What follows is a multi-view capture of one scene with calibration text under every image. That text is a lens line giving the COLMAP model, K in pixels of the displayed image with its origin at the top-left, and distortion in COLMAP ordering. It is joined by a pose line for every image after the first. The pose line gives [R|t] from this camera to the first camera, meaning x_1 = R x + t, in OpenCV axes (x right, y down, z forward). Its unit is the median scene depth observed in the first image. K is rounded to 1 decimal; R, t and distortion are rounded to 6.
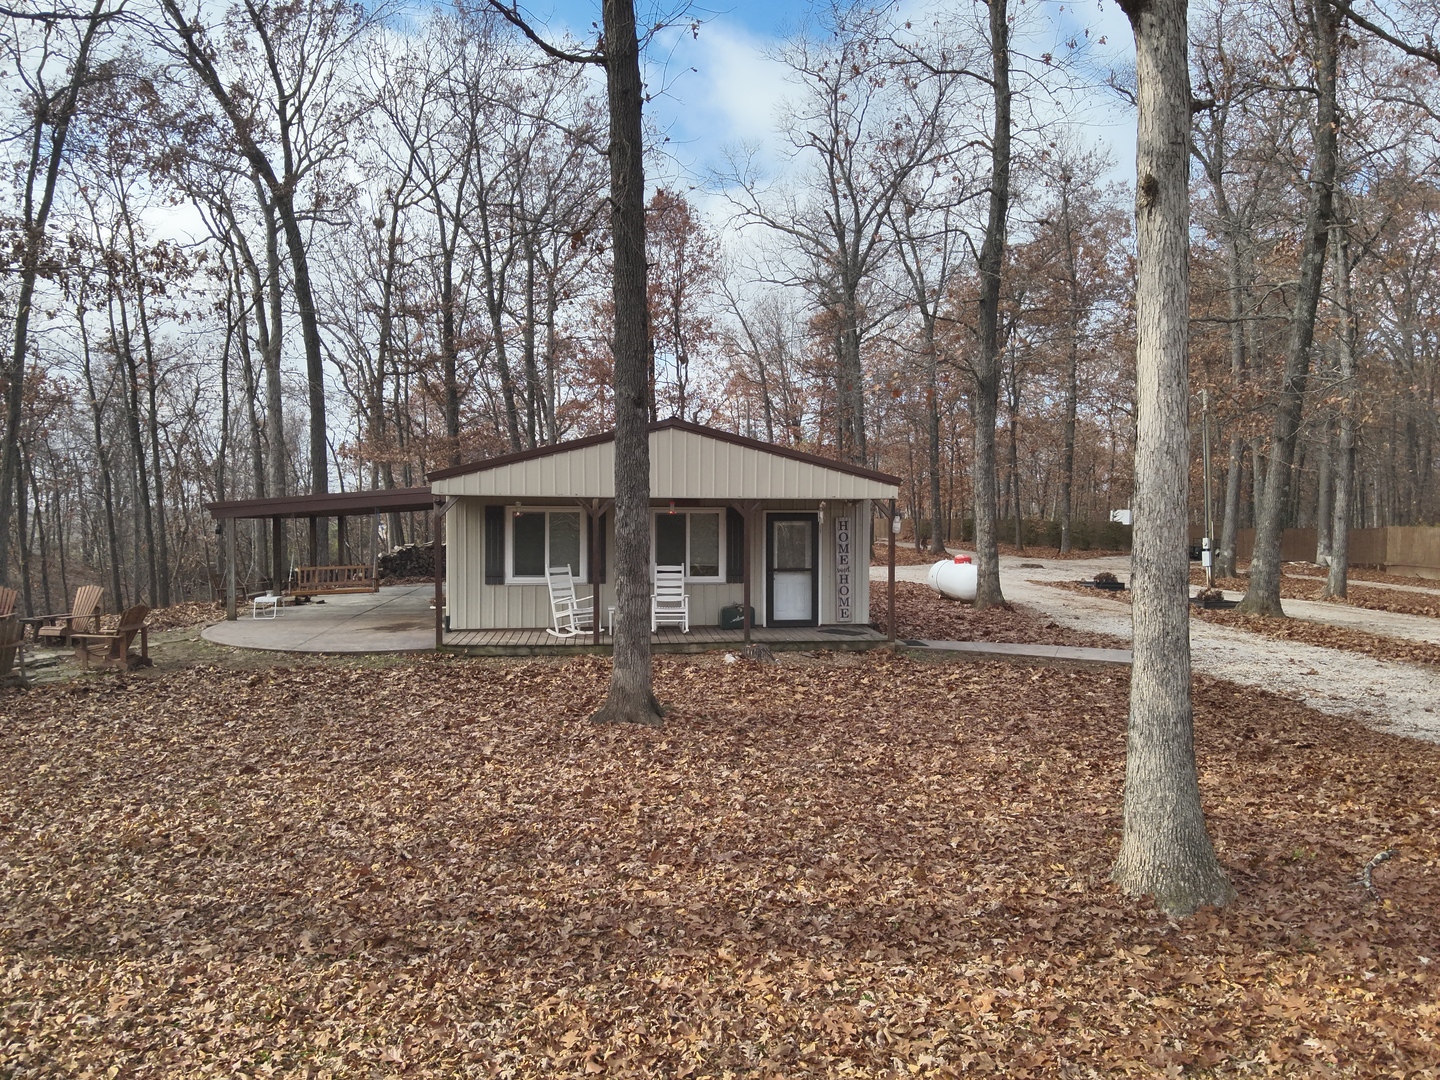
lens RADIAL K [[1009.4, 0, 714.6], [0, 1009.4, 548.5], [0, 0, 1]] dist [0.068638, -0.150490]
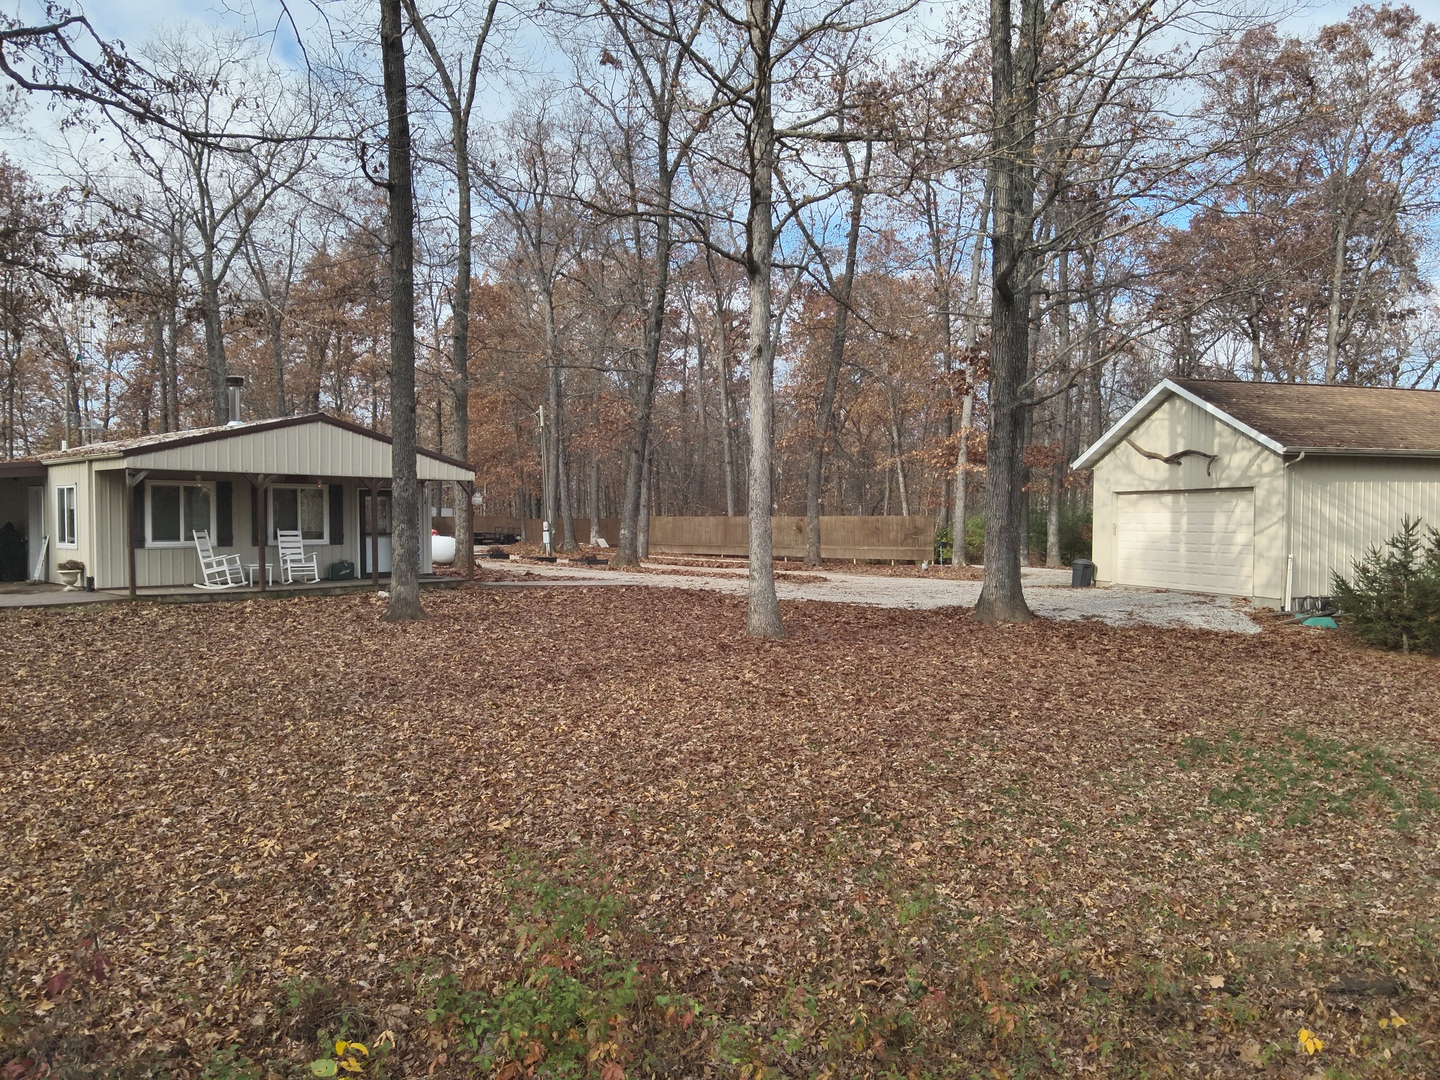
lens RADIAL K [[1009.4, 0, 714.6], [0, 1009.4, 548.5], [0, 0, 1]] dist [0.068638, -0.150490]
pose [[0.748860, -0.022098, 0.662359, -0.482154], [0.022633, 0.999714, 0.007765, 0.041035], [-0.662341, 0.009177, 0.749146, -0.285569]]
